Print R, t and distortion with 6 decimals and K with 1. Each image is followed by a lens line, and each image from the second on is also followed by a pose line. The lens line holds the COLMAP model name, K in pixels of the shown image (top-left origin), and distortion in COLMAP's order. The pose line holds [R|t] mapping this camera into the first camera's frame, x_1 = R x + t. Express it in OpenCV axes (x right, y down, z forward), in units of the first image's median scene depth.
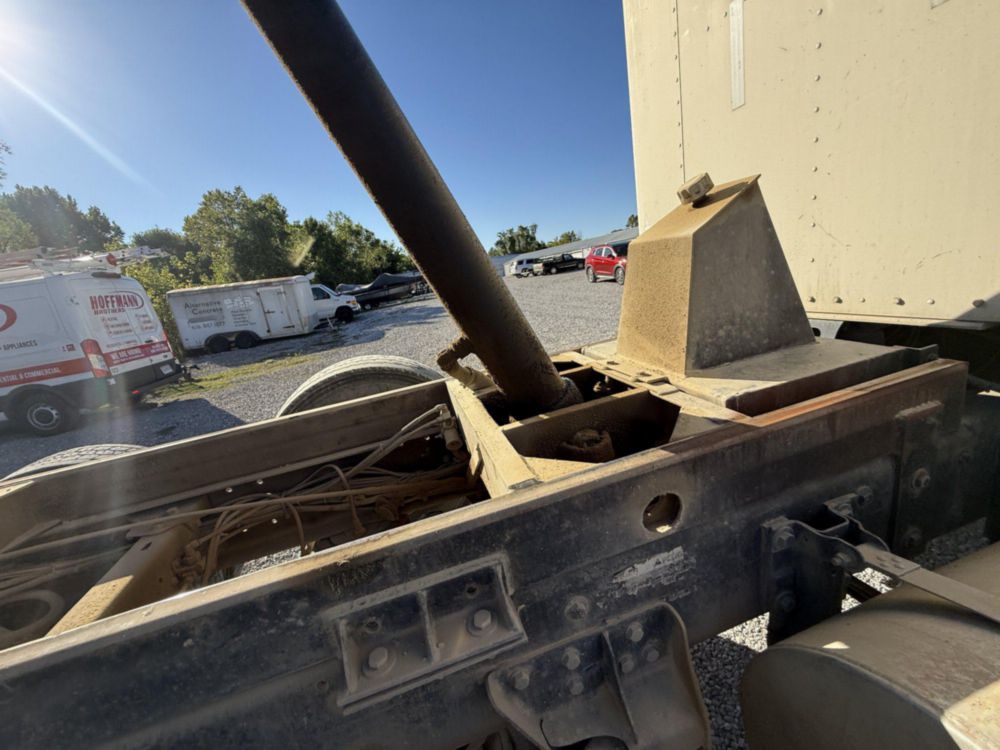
lens RADIAL K [[399.5, 0, 498.7], [0, 399.5, 375.6], [0, 0, 1]] dist [0.001237, 0.000212]
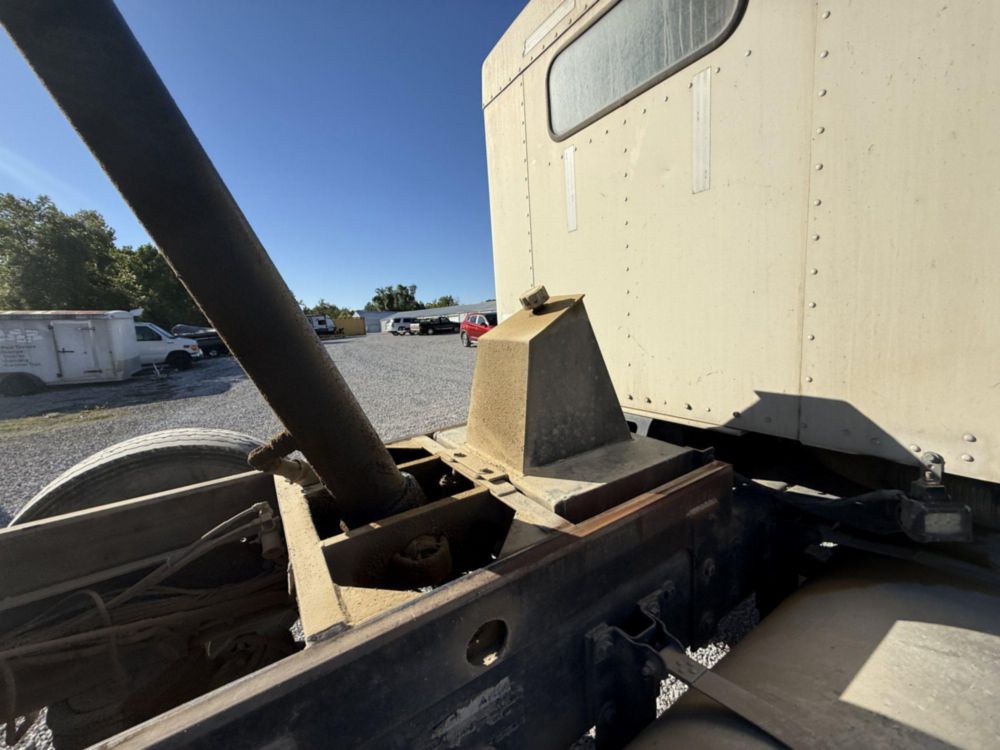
lens RADIAL K [[399.5, 0, 500.0], [0, 399.5, 375.0], [0, 0, 1]] dist [-0.000961, 0.000548]
pose [[0.951137, 0.056864, 0.303486, 0.065685], [-0.011786, 0.988865, -0.148347, -0.076625], [-0.308543, 0.137522, 0.941217, 0.014999]]
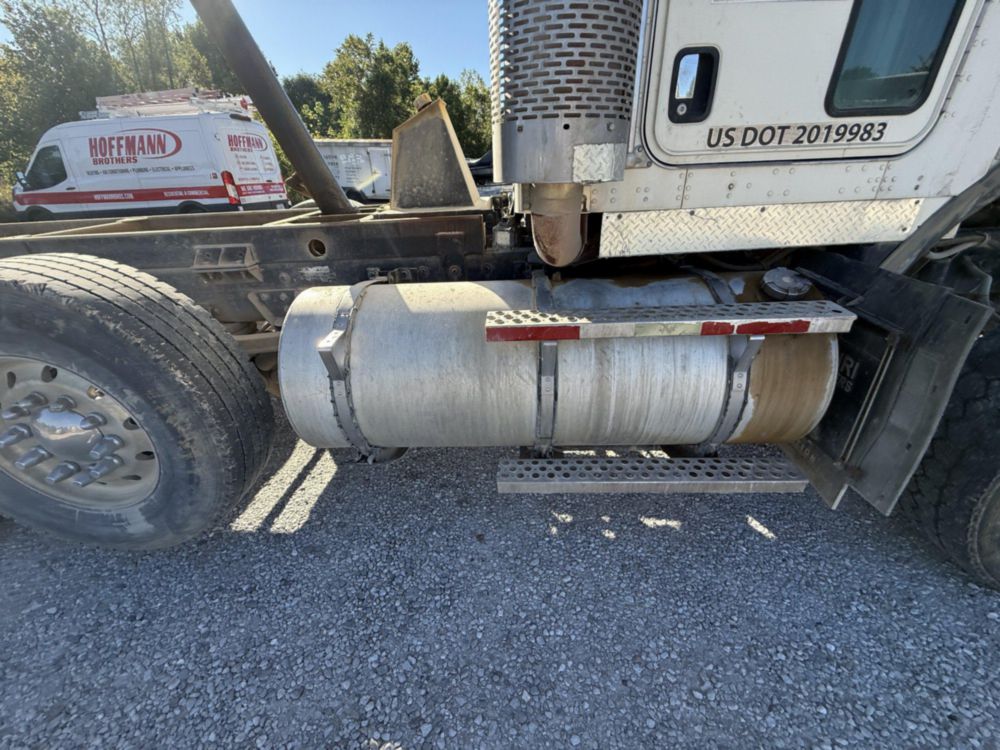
lens RADIAL K [[398.1, 0, 498.8], [0, 398.1, 378.4], [0, 0, 1]] dist [-0.001586, -0.000061]
pose [[0.947453, 0.250039, -0.199530, 1.233361], [-0.191459, 0.942919, 0.272484, 0.117736], [0.256273, -0.219964, 0.941244, -0.707688]]
